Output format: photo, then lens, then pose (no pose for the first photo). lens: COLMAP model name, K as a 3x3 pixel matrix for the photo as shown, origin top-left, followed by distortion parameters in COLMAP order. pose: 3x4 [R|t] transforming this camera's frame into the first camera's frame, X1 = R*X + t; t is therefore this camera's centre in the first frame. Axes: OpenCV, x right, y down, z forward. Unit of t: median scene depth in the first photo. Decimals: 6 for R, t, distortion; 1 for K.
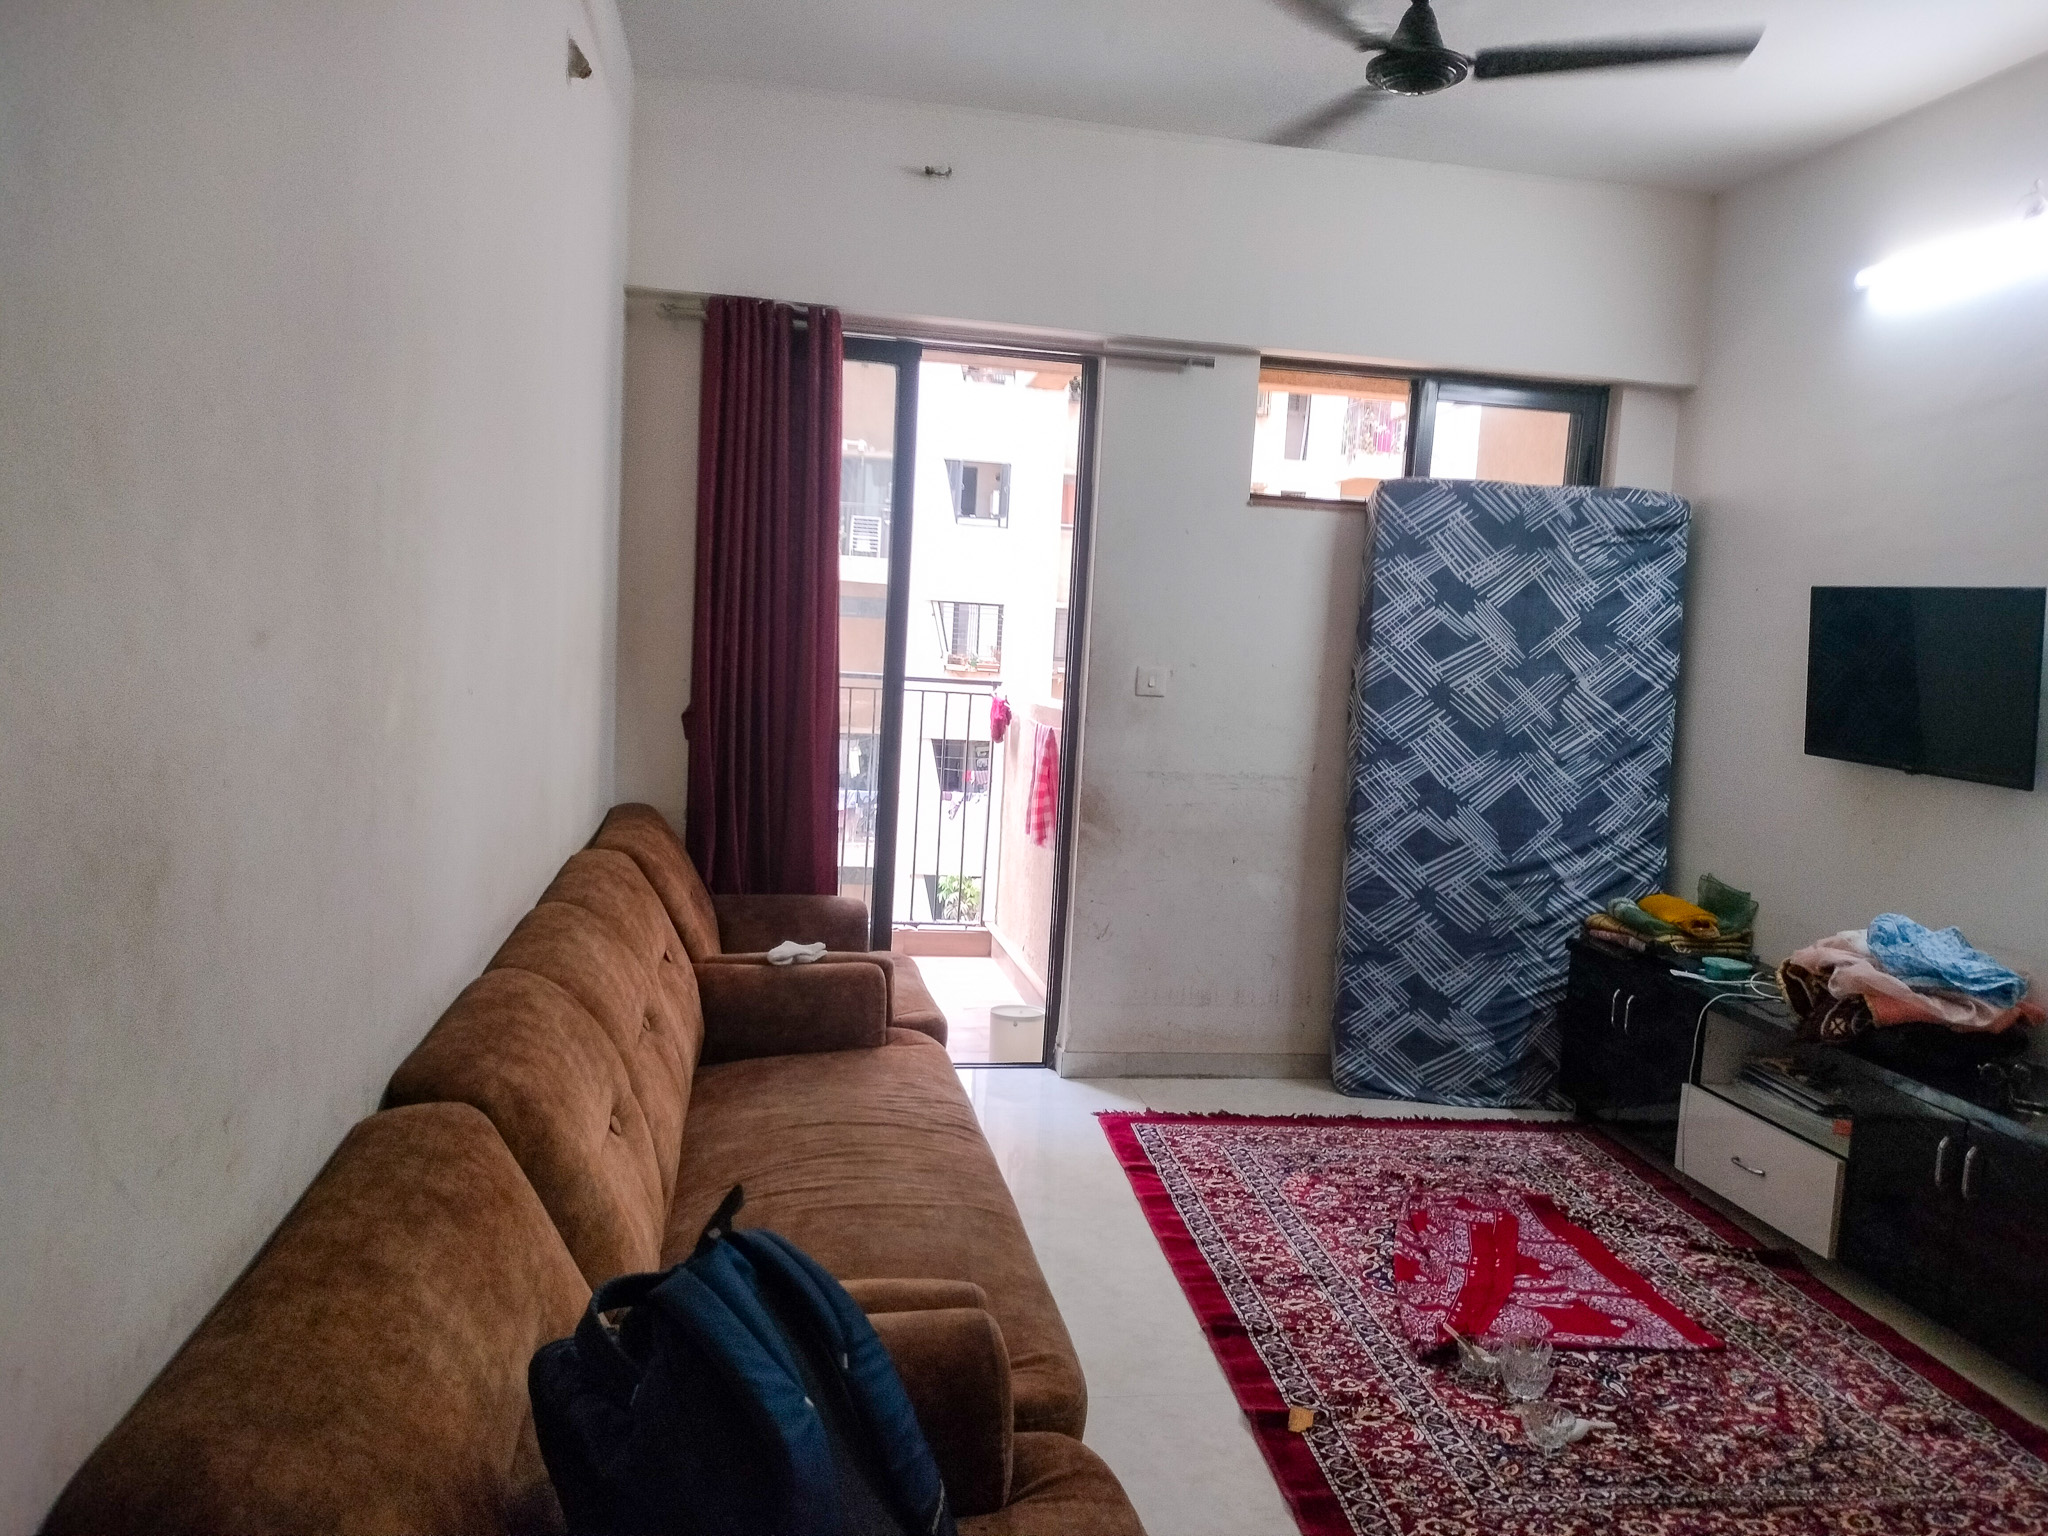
lens RADIAL K [[1552.8, 0, 936.3], [0, 1552.8, 735.0], [0, 0, 1]] dist [0.053742, -0.038402]
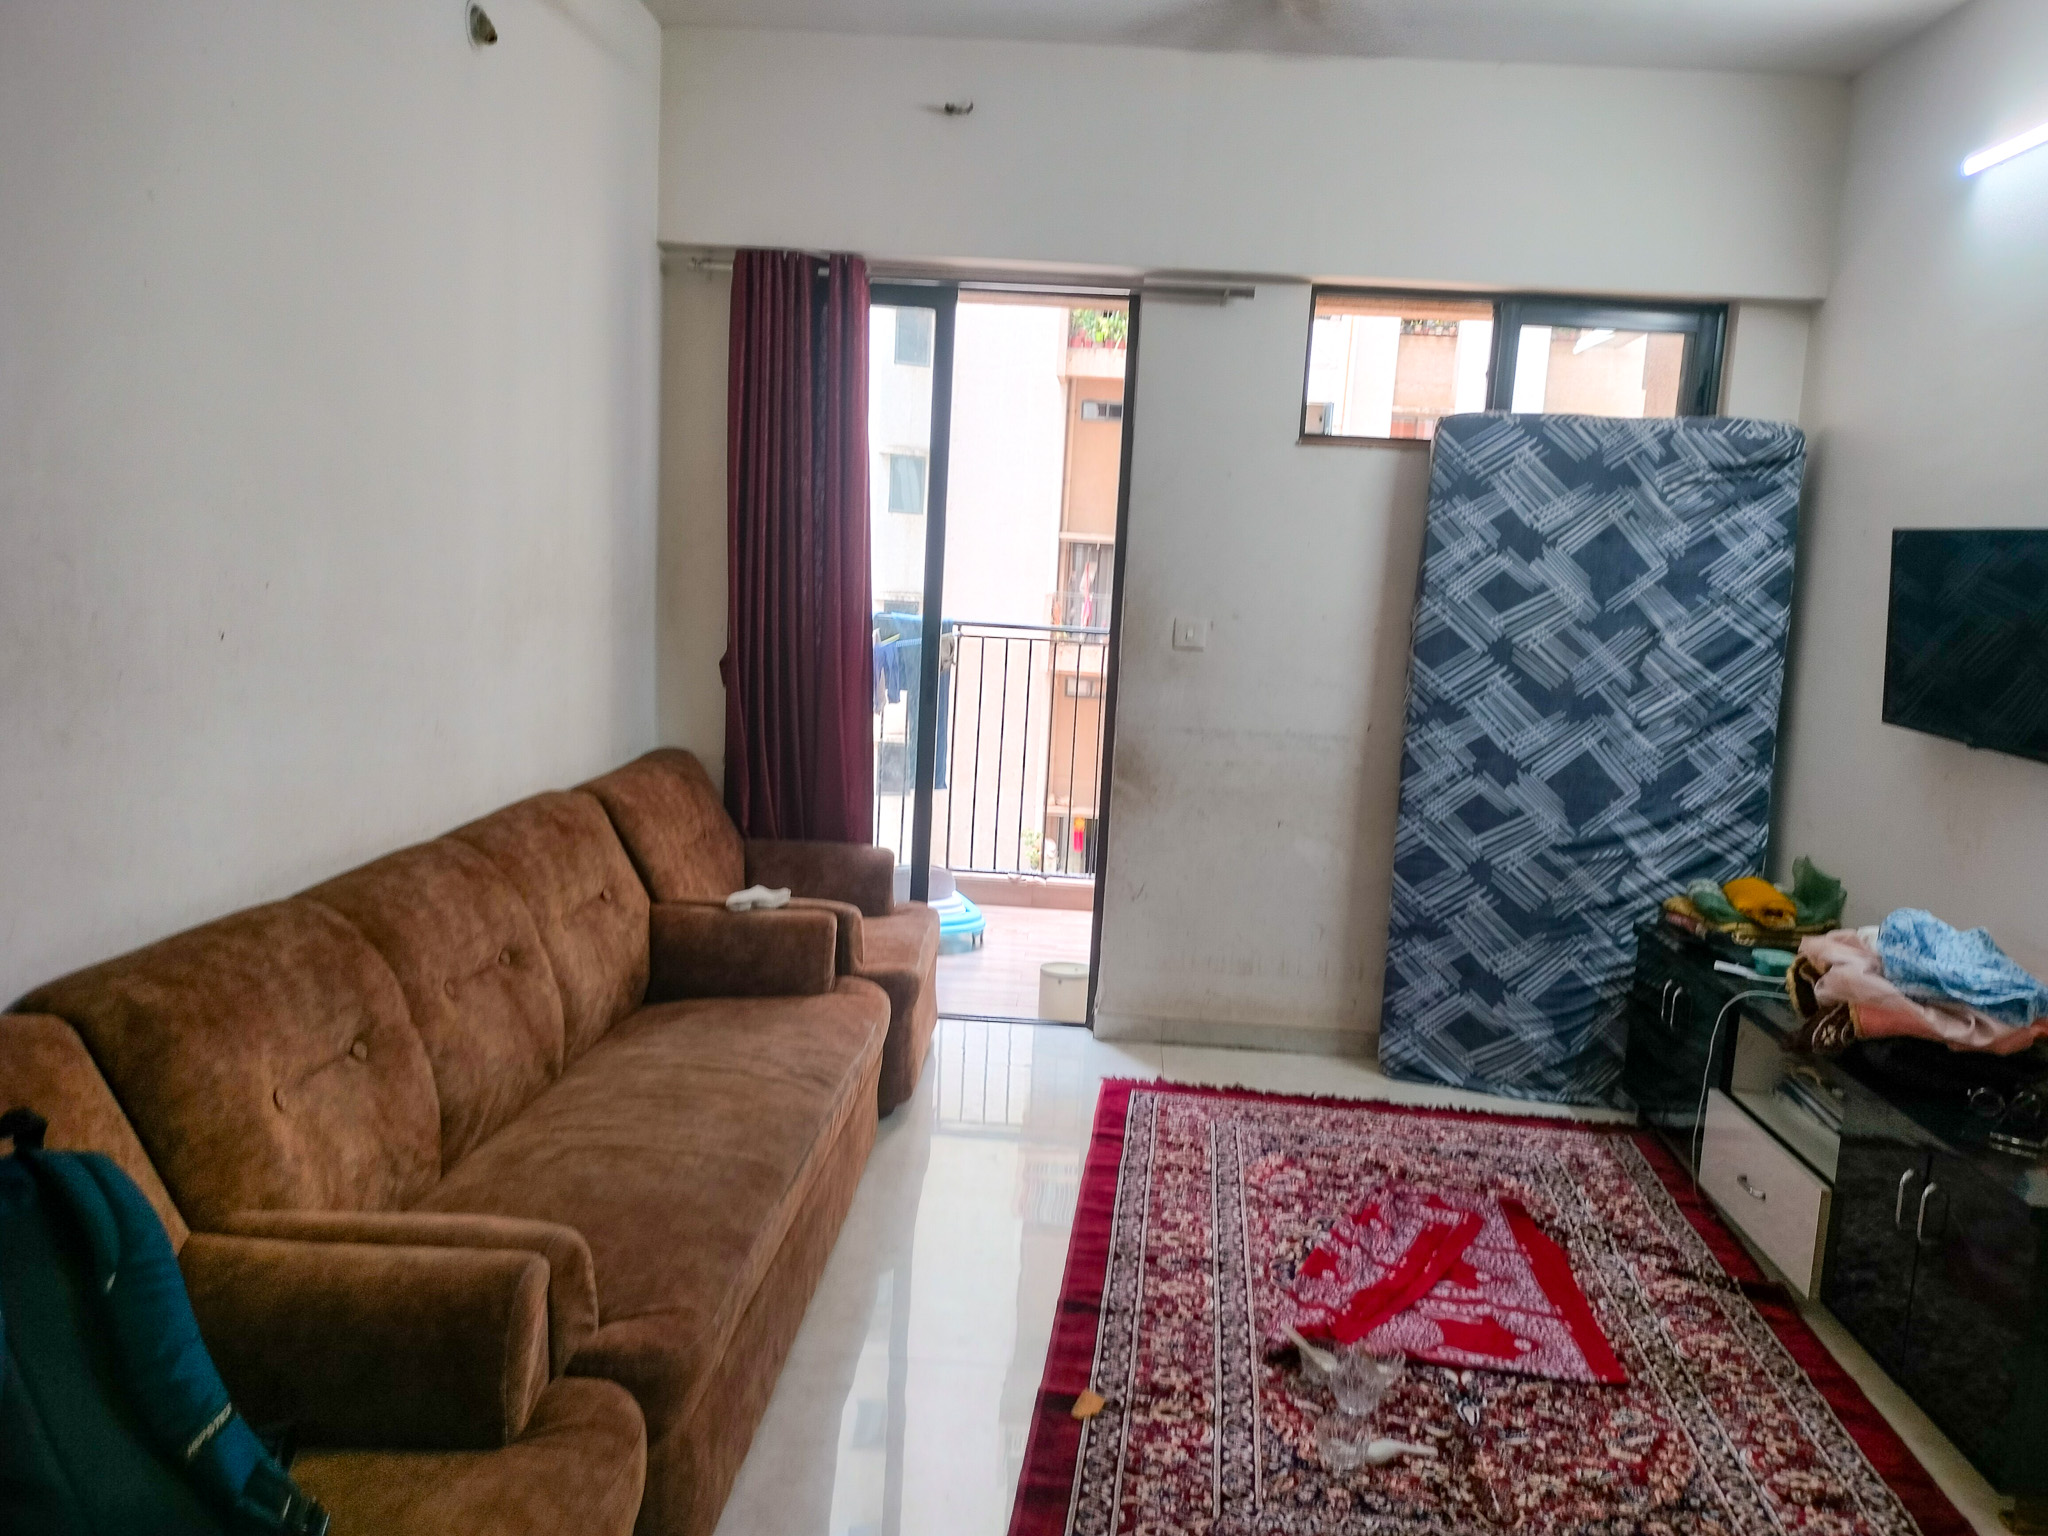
lens RADIAL K [[1552.8, 0, 1078.1], [0, 1552.8, 731.8], [0, 0, 1]] dist [0.053742, -0.038402]
pose [[0.974493, 0.022016, -0.223335, 0.287294], [-0.015926, 0.999452, 0.029034, -0.000655], [0.223851, -0.024736, 0.974309, 0.053843]]
